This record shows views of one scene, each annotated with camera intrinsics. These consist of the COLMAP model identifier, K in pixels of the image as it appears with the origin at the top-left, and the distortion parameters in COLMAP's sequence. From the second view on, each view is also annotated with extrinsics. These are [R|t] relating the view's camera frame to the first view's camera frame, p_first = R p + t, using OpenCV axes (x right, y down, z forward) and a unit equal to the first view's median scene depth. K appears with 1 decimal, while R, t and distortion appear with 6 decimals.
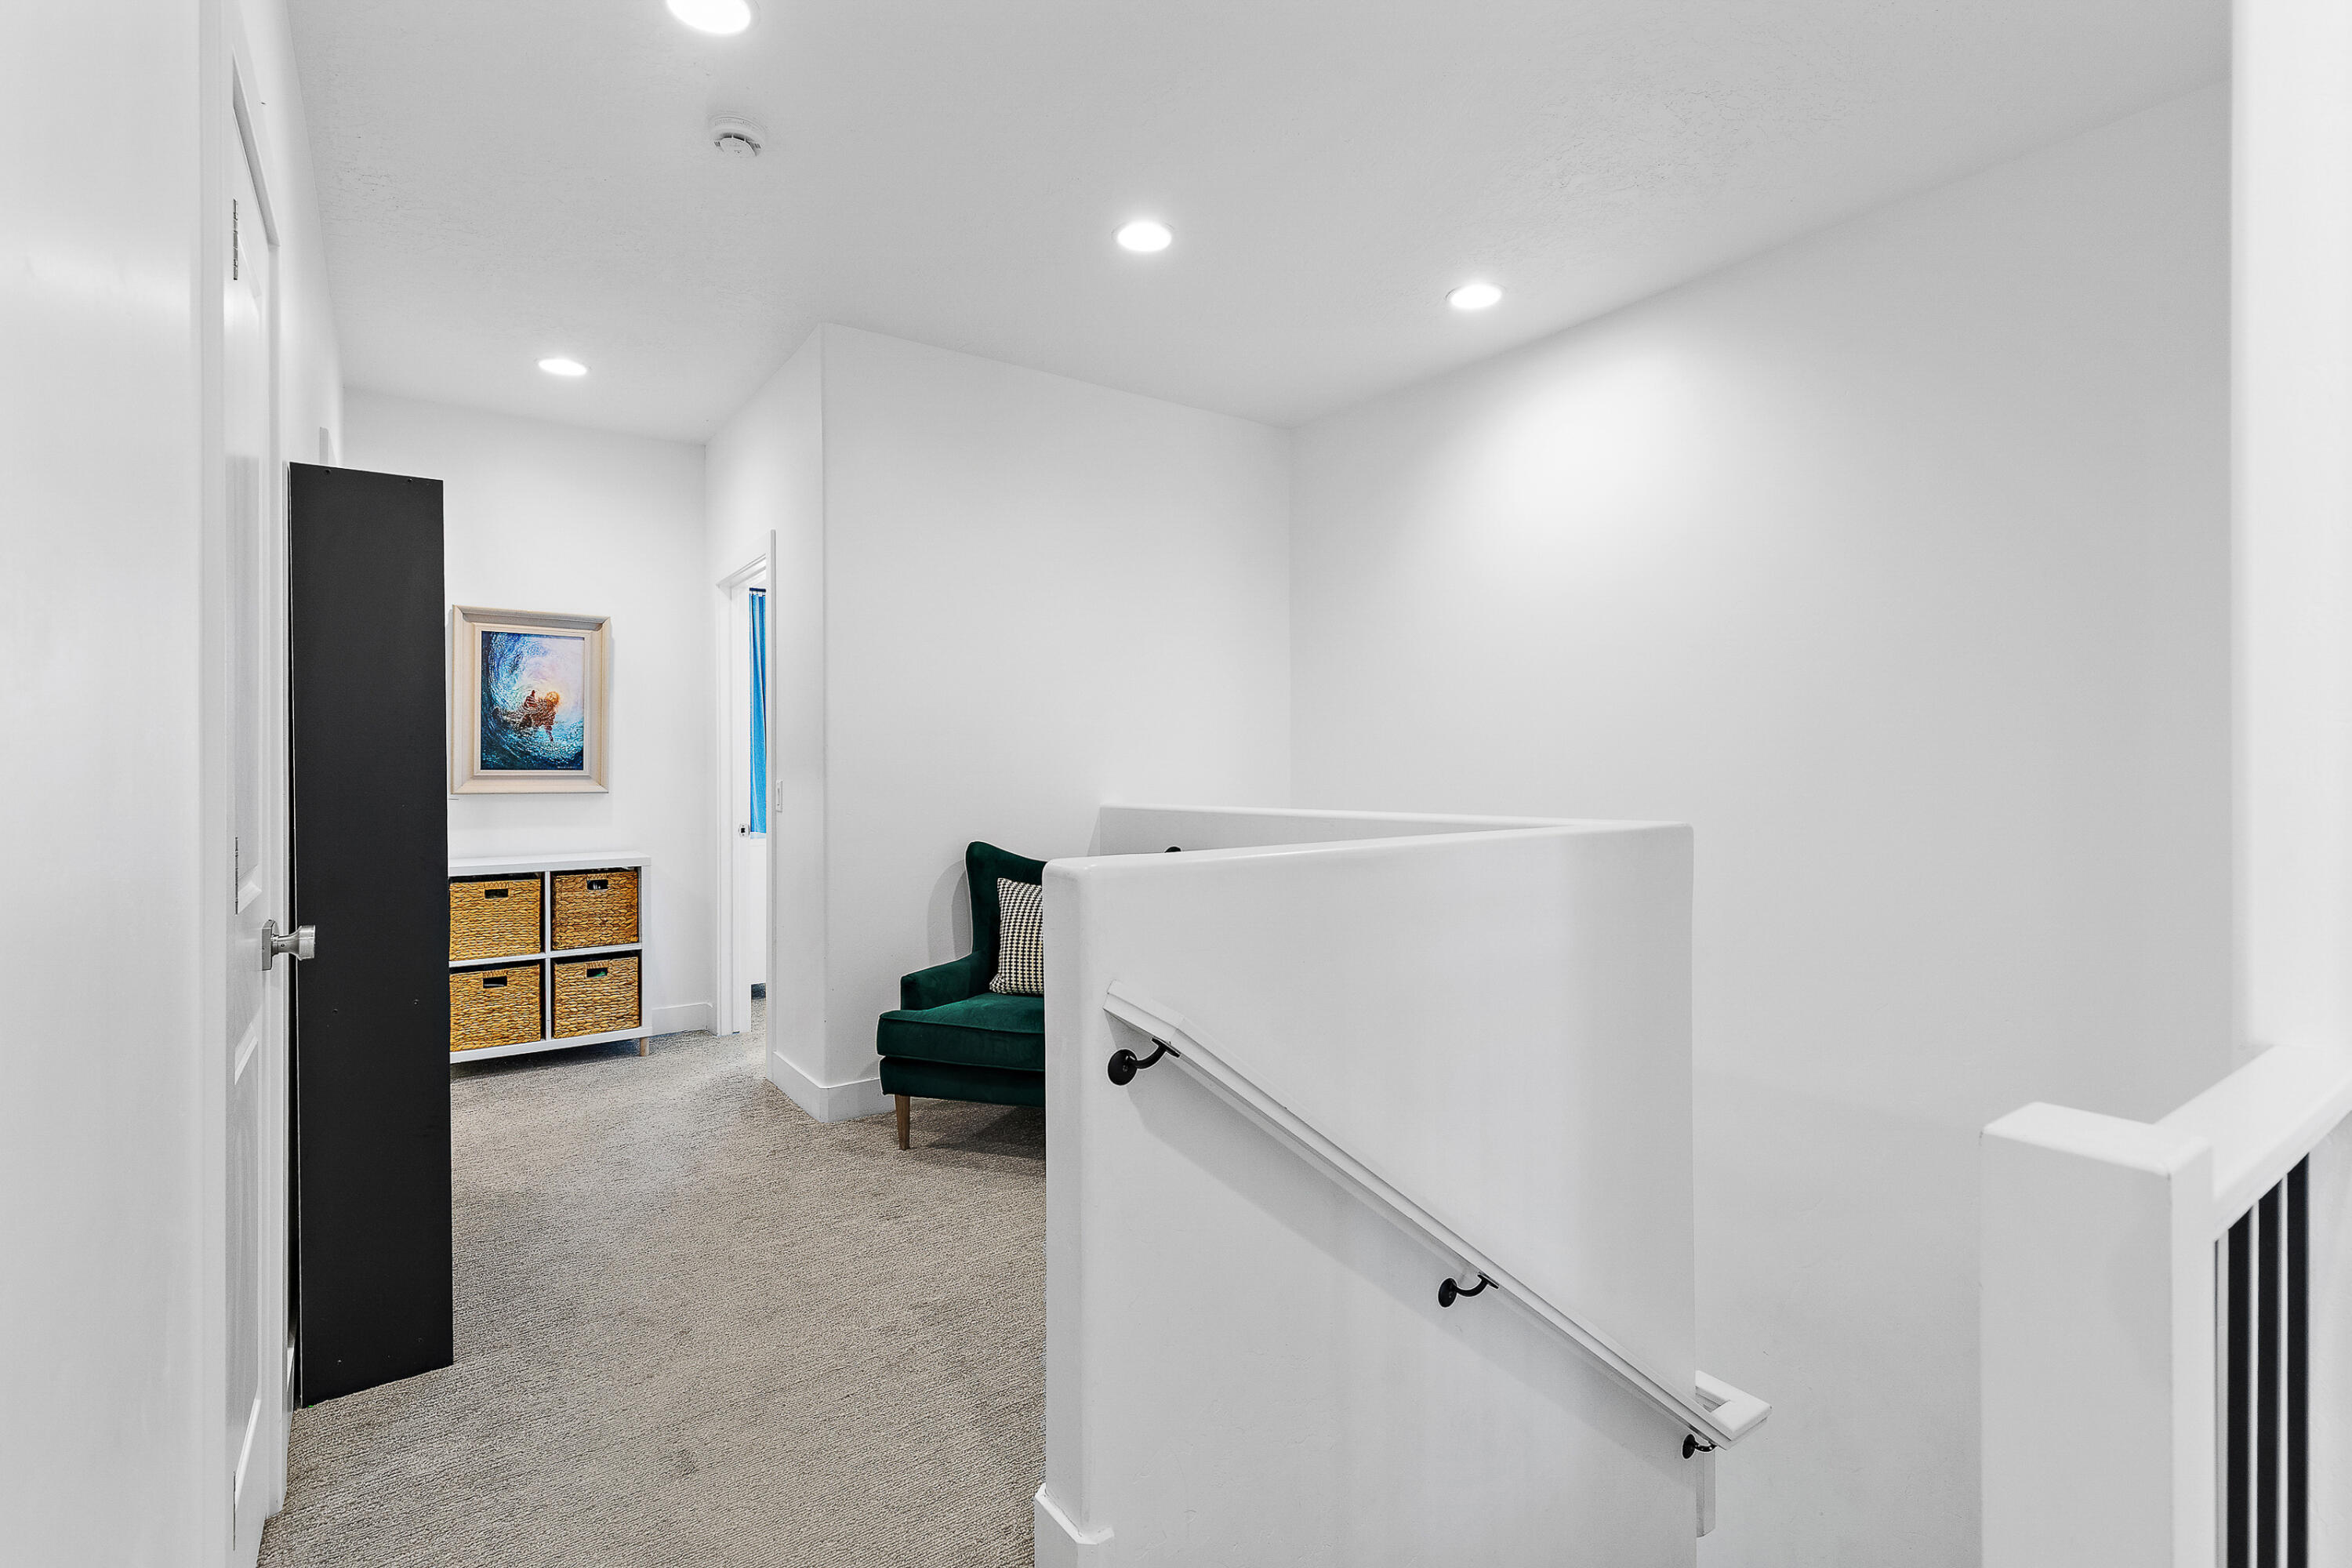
lens RADIAL K [[1065.5, 0, 1177.6], [0, 1065.5, 774.8], [0, 0, 1]] dist [0.007238, -0.001568]
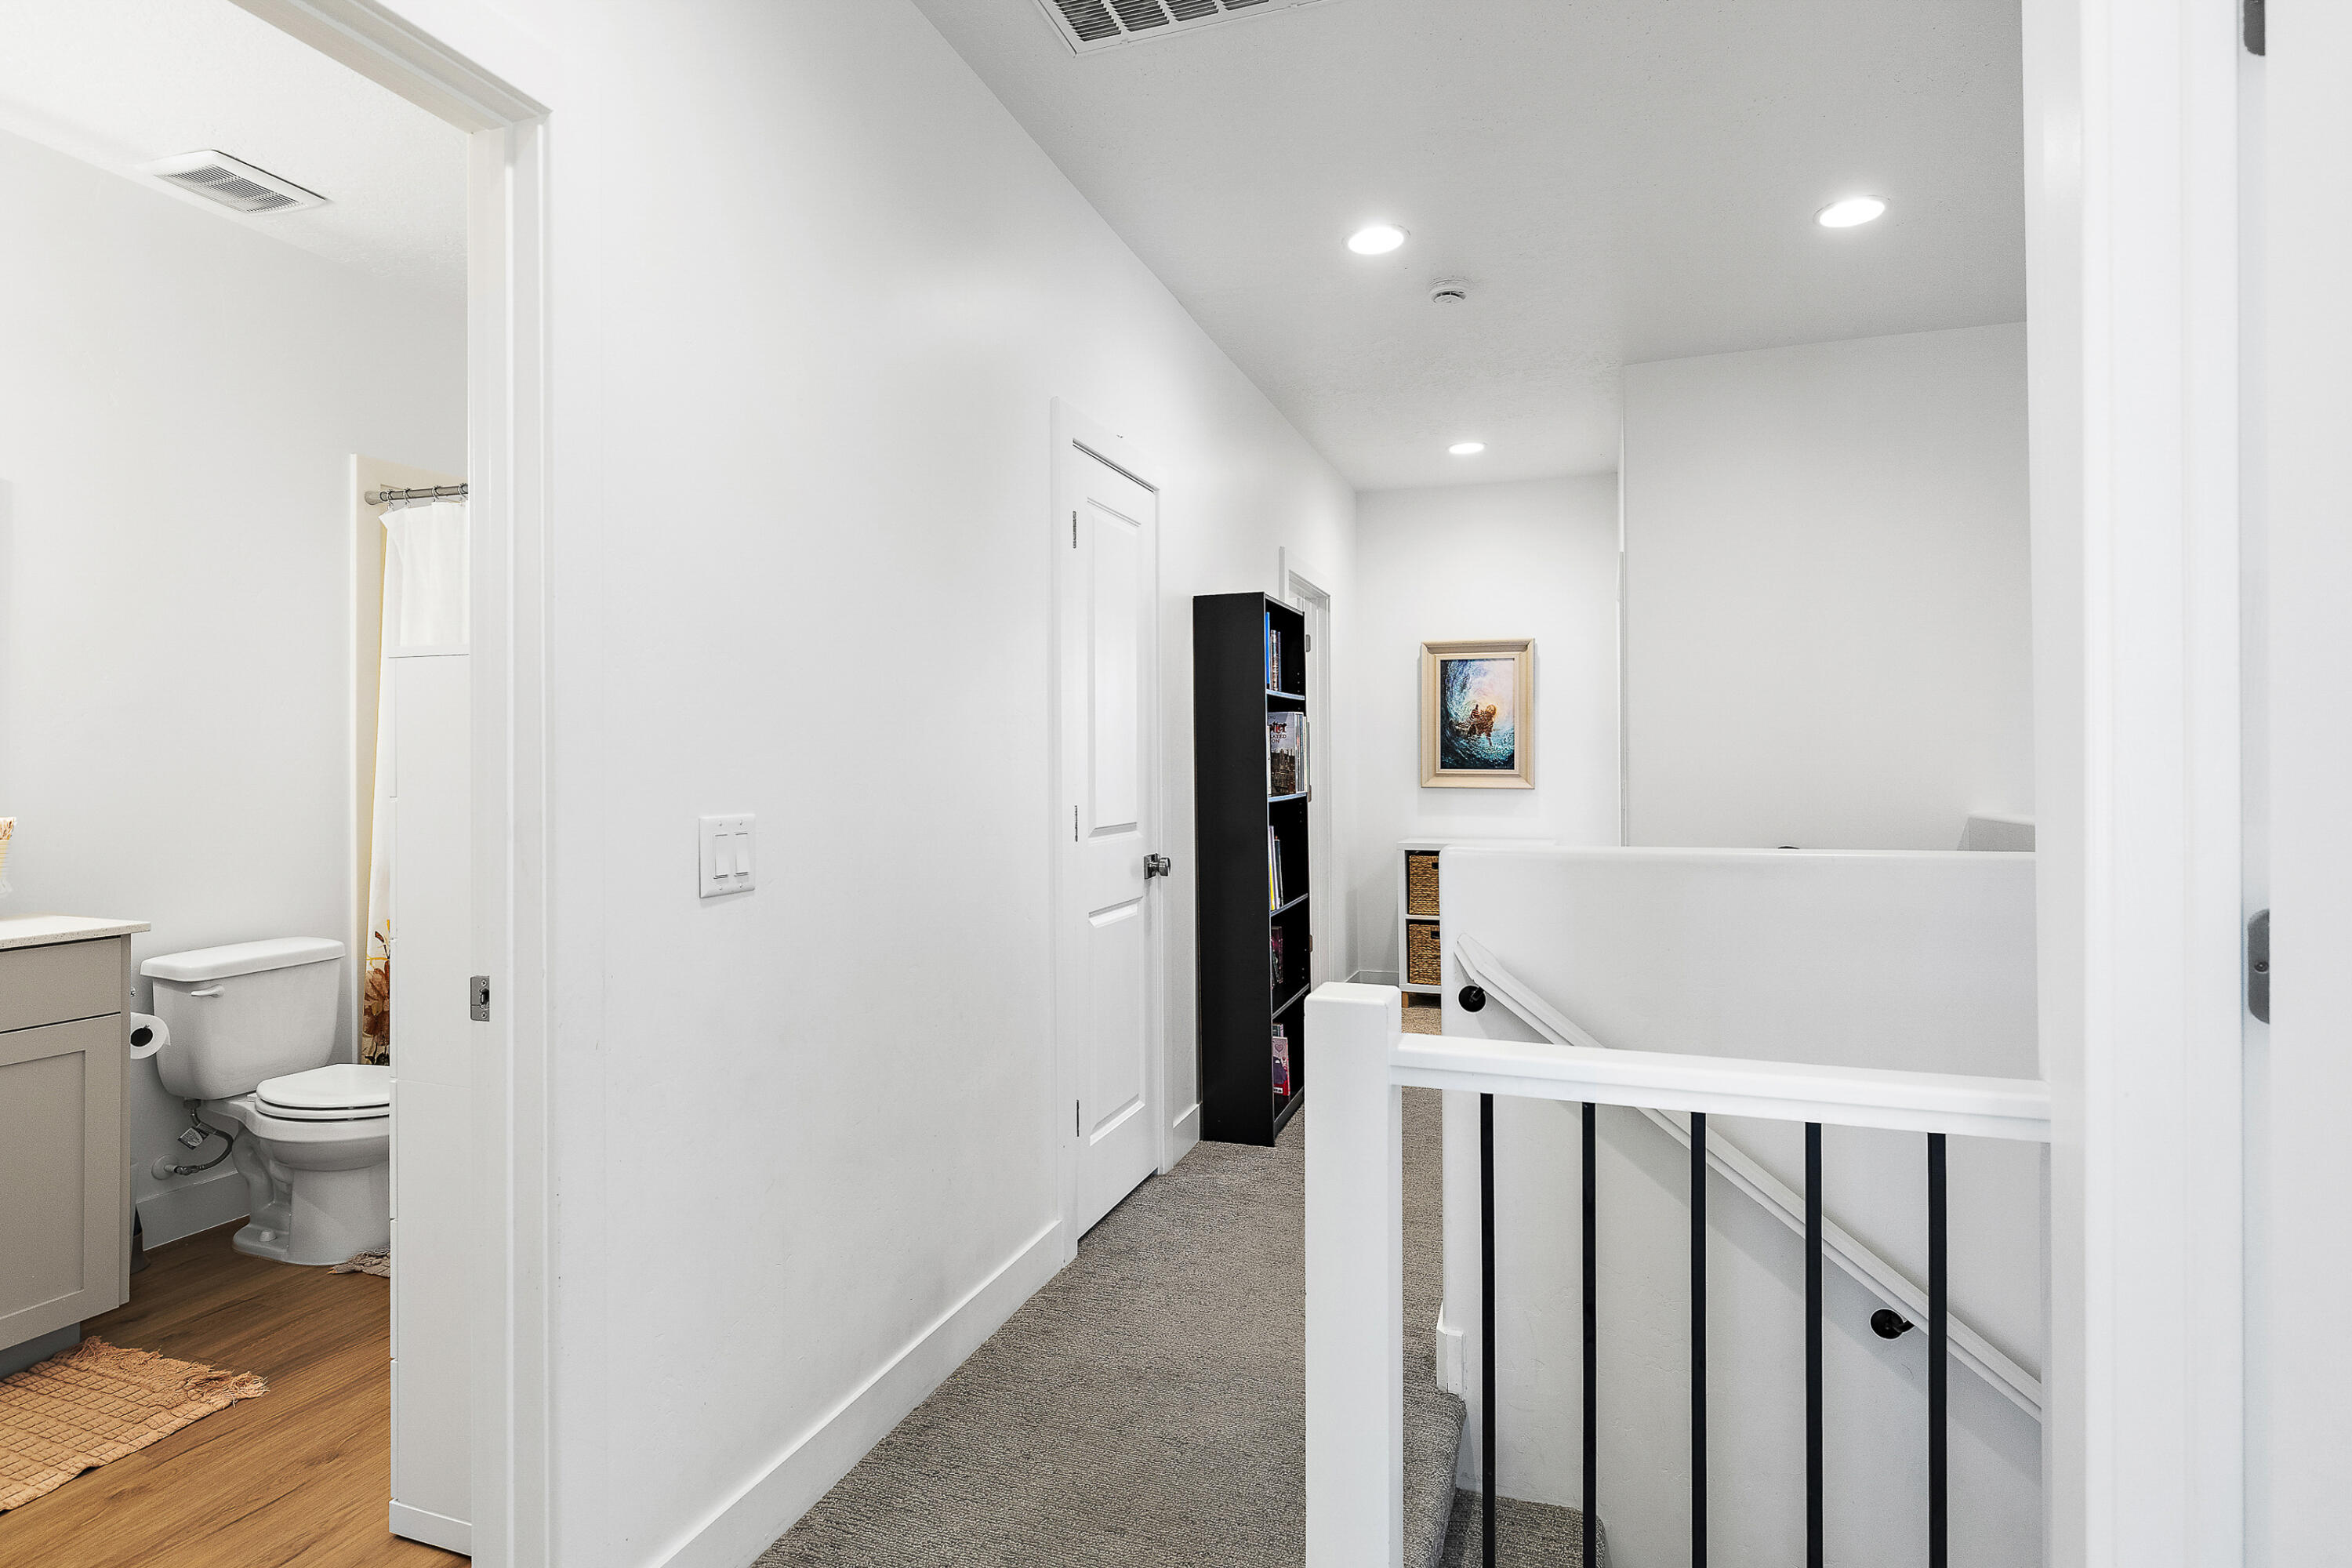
lens RADIAL K [[1186.7, 0, 1185.8], [0, 1186.7, 770.6], [0, 0, 1]] dist [-0.005849, -0.001313]
pose [[0.566857, 0.006677, -0.823789, 0.332228], [-0.007118, 0.999970, 0.003207, -0.005012], [0.823785, 0.004046, 0.566887, -0.049812]]
